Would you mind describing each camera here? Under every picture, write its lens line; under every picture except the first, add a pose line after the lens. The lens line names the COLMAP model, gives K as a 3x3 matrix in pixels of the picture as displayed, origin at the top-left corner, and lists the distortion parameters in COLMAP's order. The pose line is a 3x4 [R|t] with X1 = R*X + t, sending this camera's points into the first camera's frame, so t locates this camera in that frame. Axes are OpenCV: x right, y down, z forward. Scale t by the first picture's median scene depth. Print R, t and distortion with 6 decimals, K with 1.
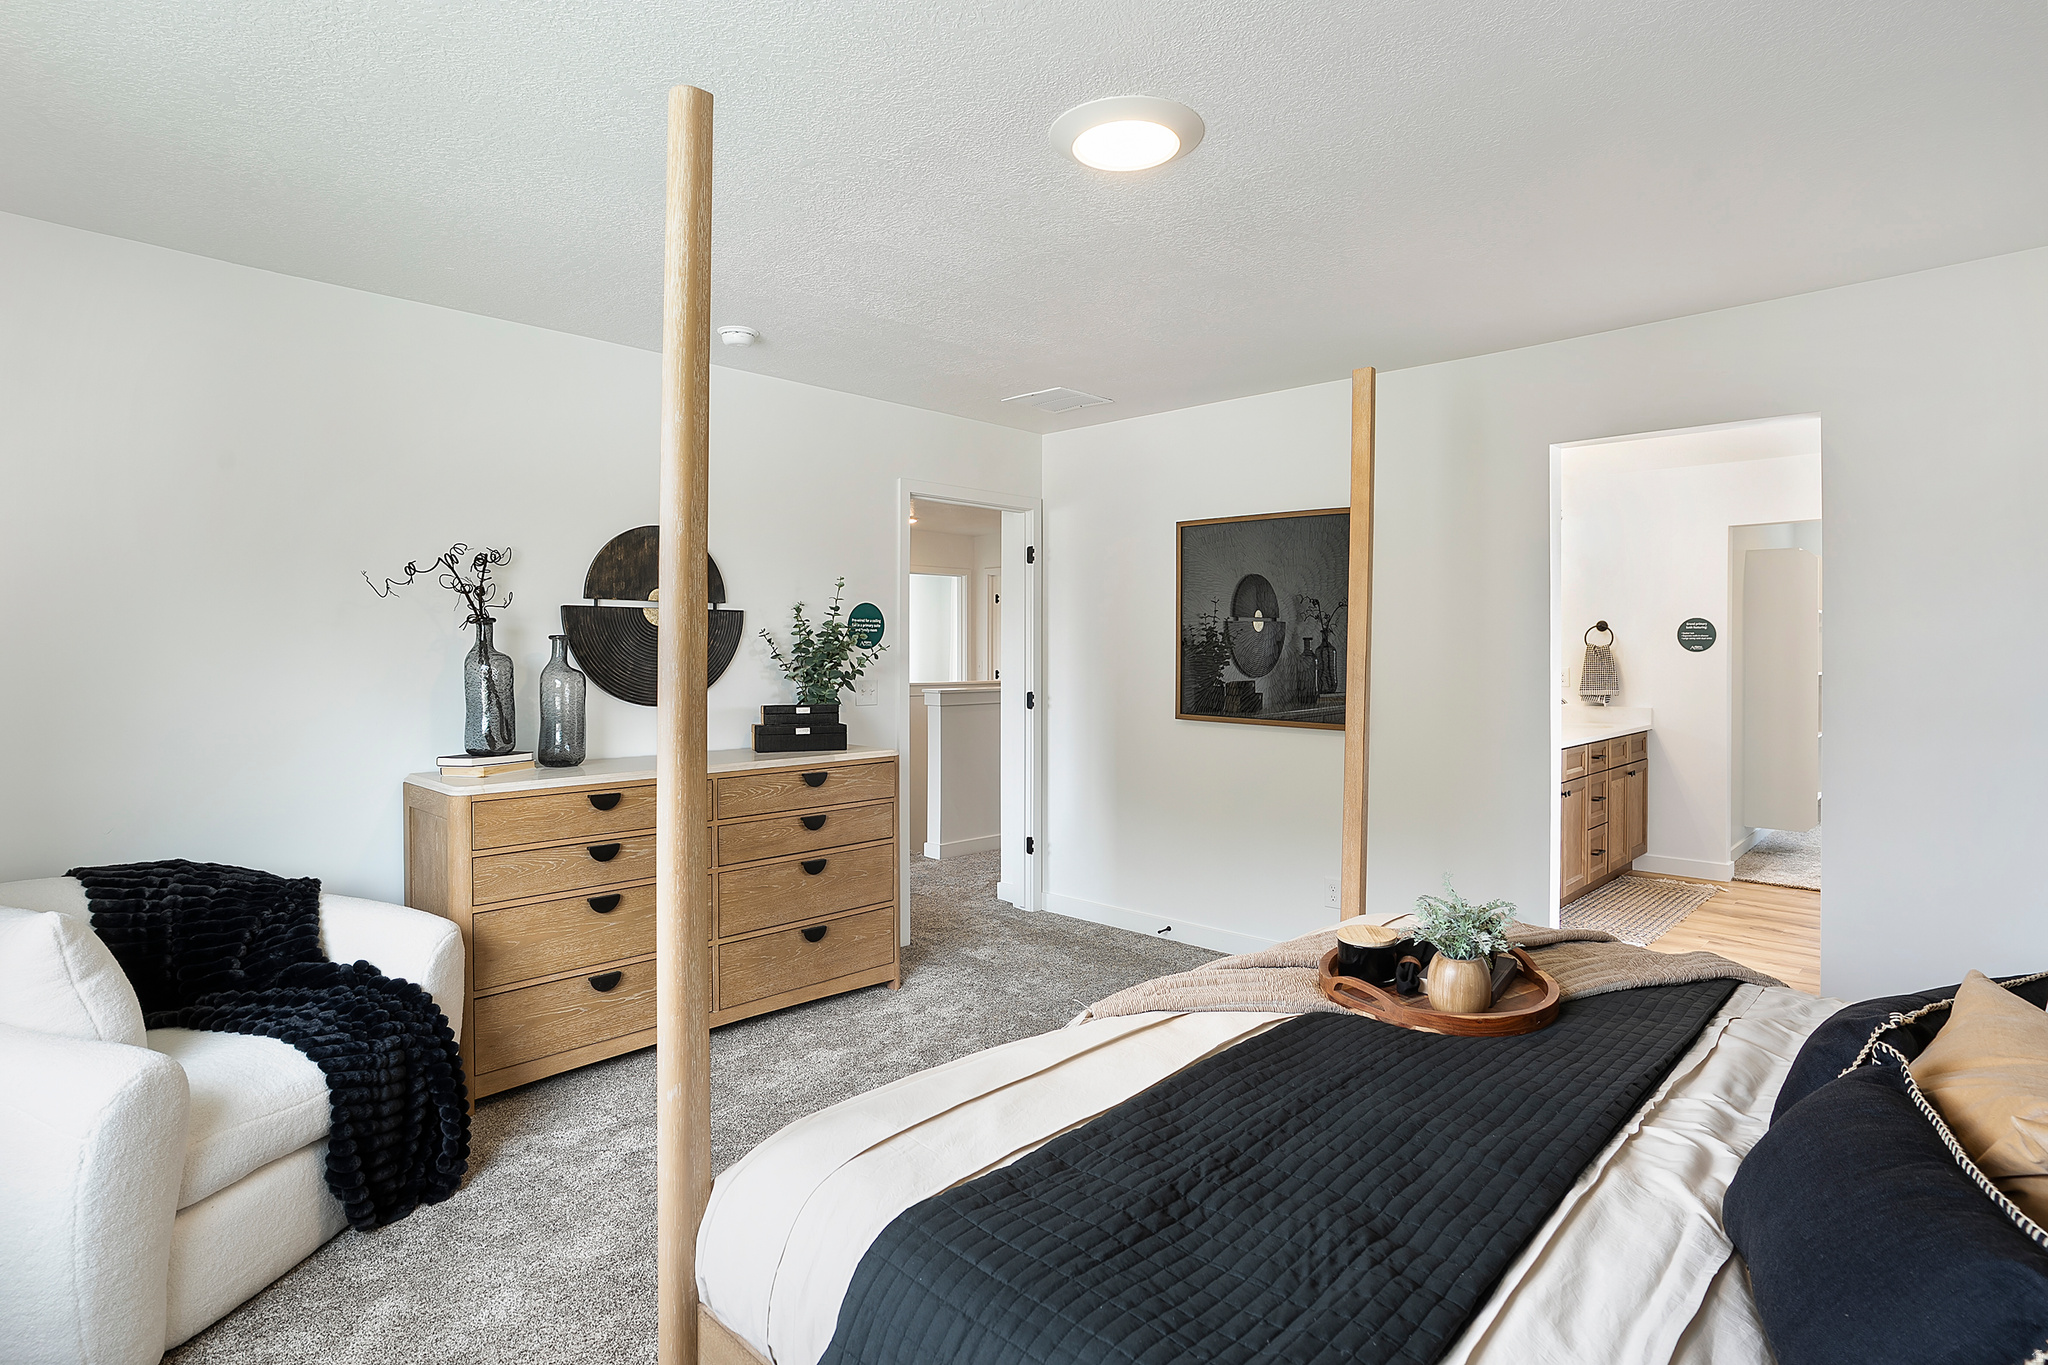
lens RADIAL K [[1023.8, 0, 1035.8], [0, 1023.8, 669.3], [0, 0, 1]] dist [-0.031574, 0.011051]
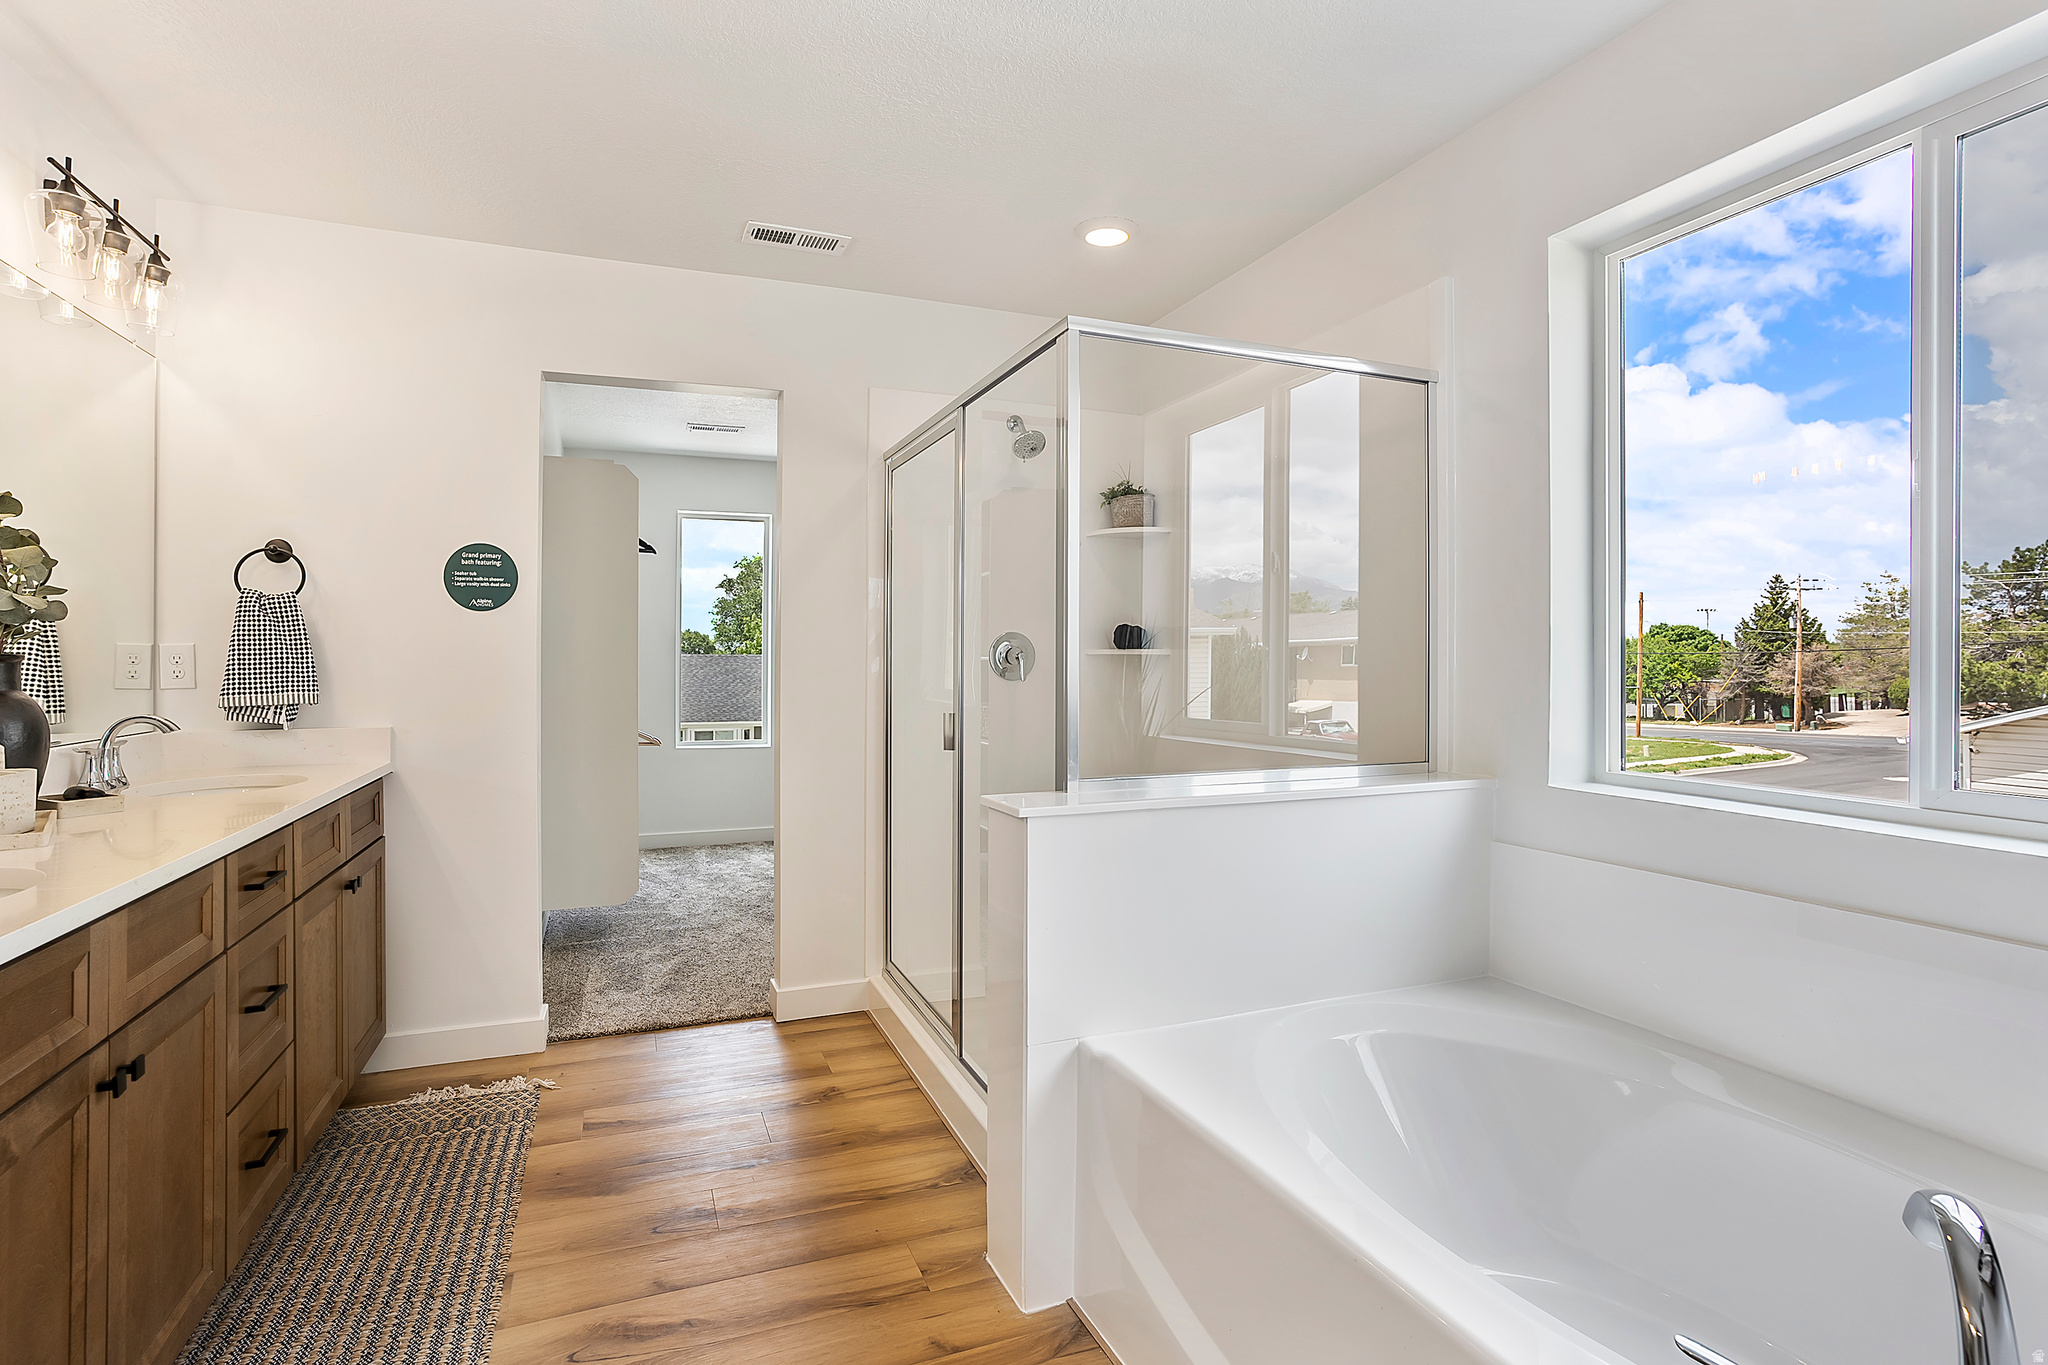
lens RADIAL K [[1038.3, 0, 1039.2], [0, 1038.3, 649.0], [0, 0, 1]] dist [-0.043183, 0.018099]
pose [[0.418878, 0.002937, 0.908038, 0.305557], [0.009674, 0.999924, -0.007697, 0.007882], [-0.907991, 0.012009, 0.418817, 0.533722]]
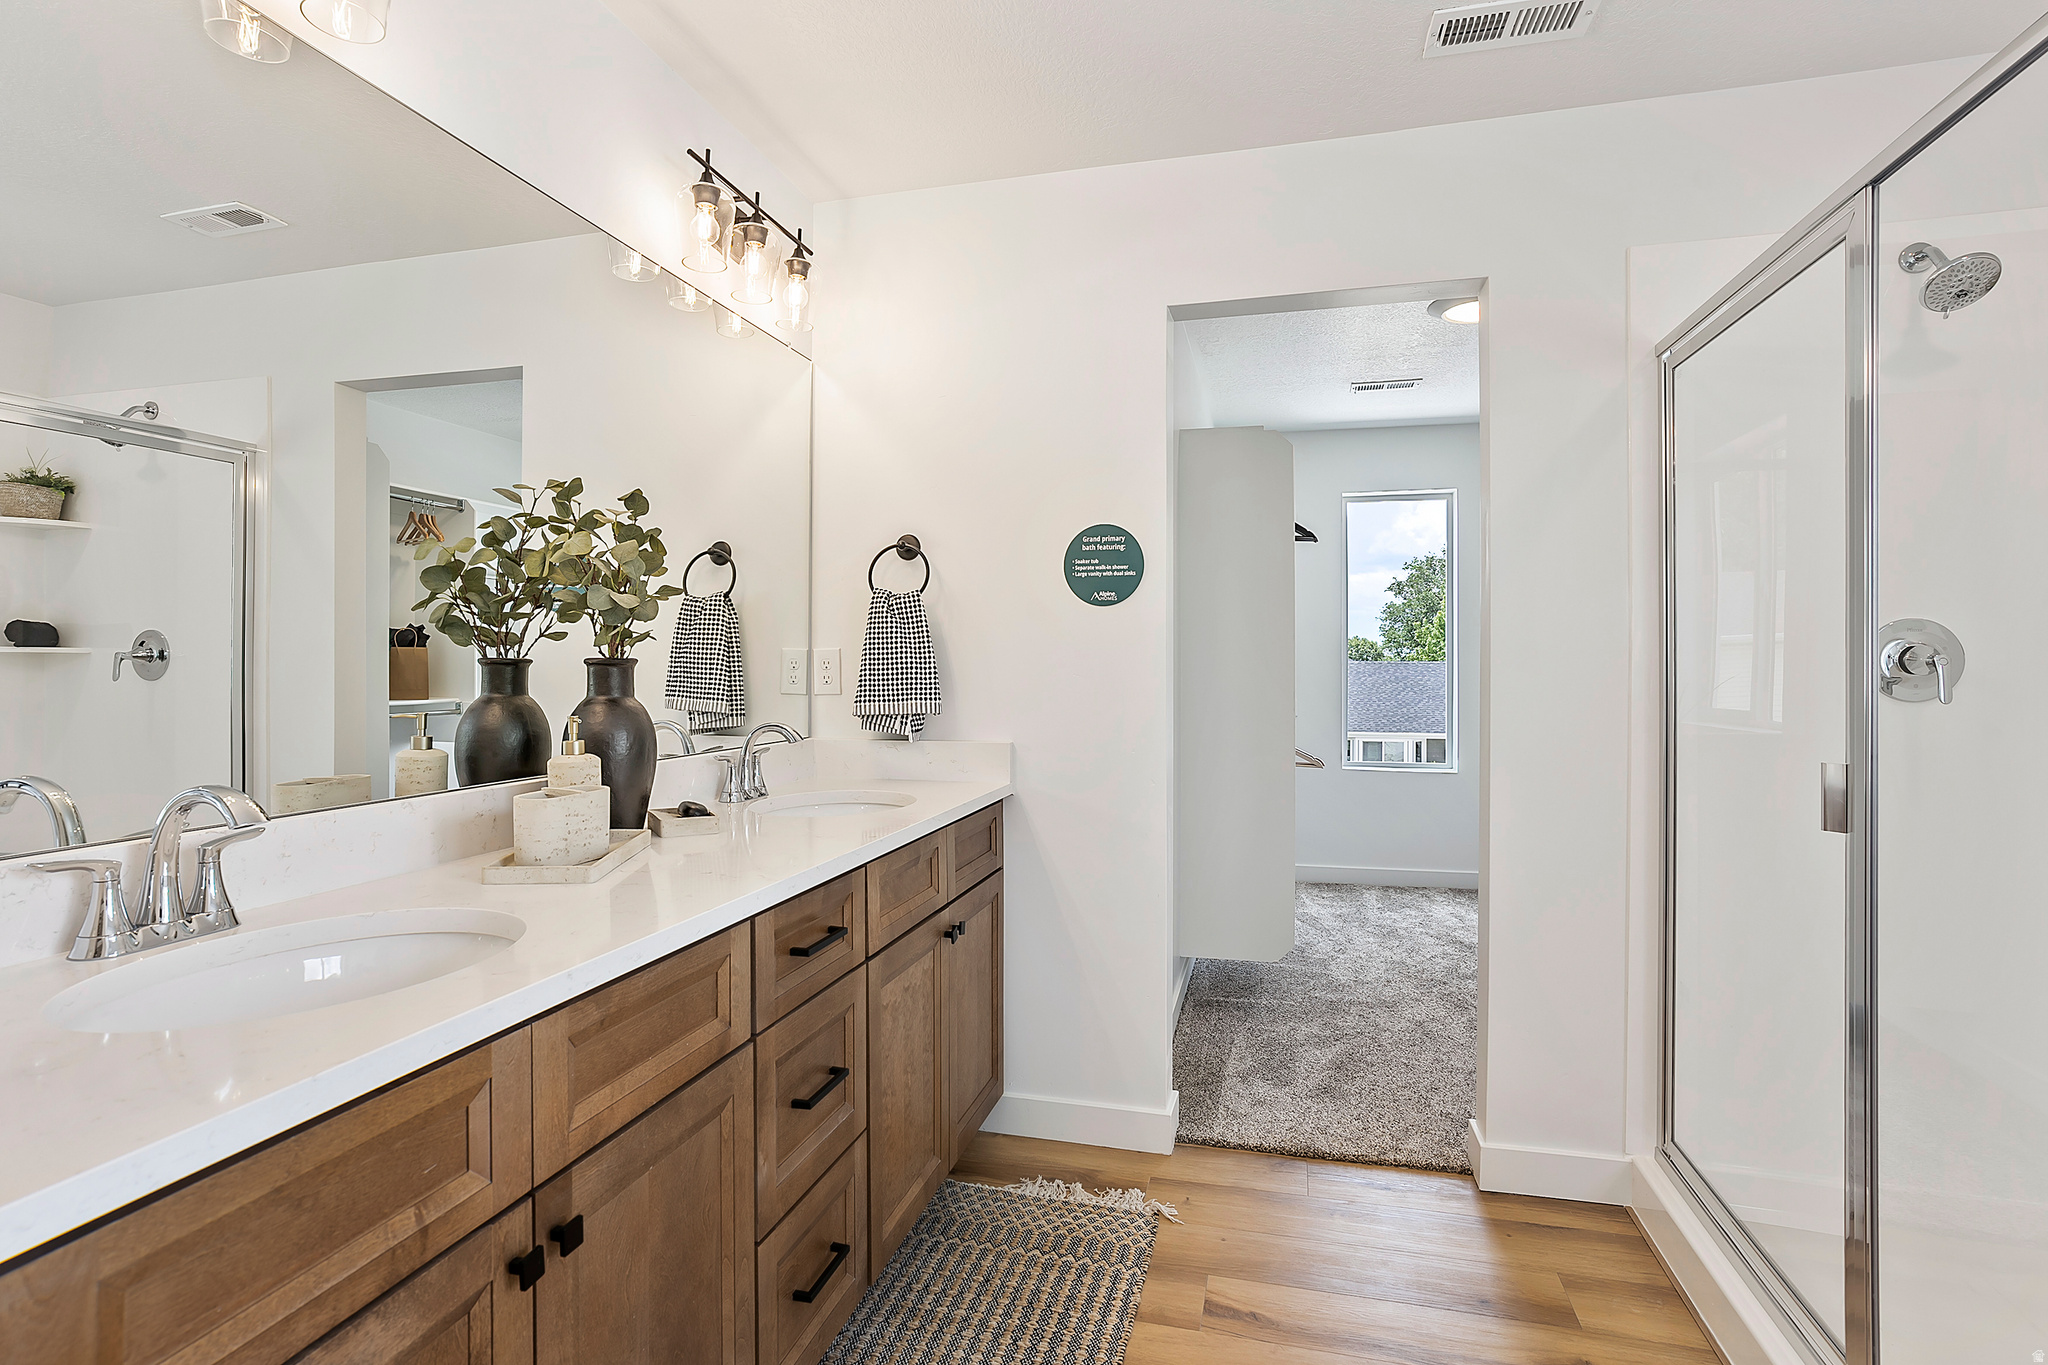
lens RADIAL K [[1023.8, 0, 1008.3], [0, 1023.8, 669.9], [0, 0, 1]] dist [-0.031574, 0.011051]
pose [[0.885817, -0.007925, 0.463968, 0.420718], [0.008585, 0.999963, 0.000690, 0.007976], [-0.463956, 0.003372, 0.885852, 0.642850]]
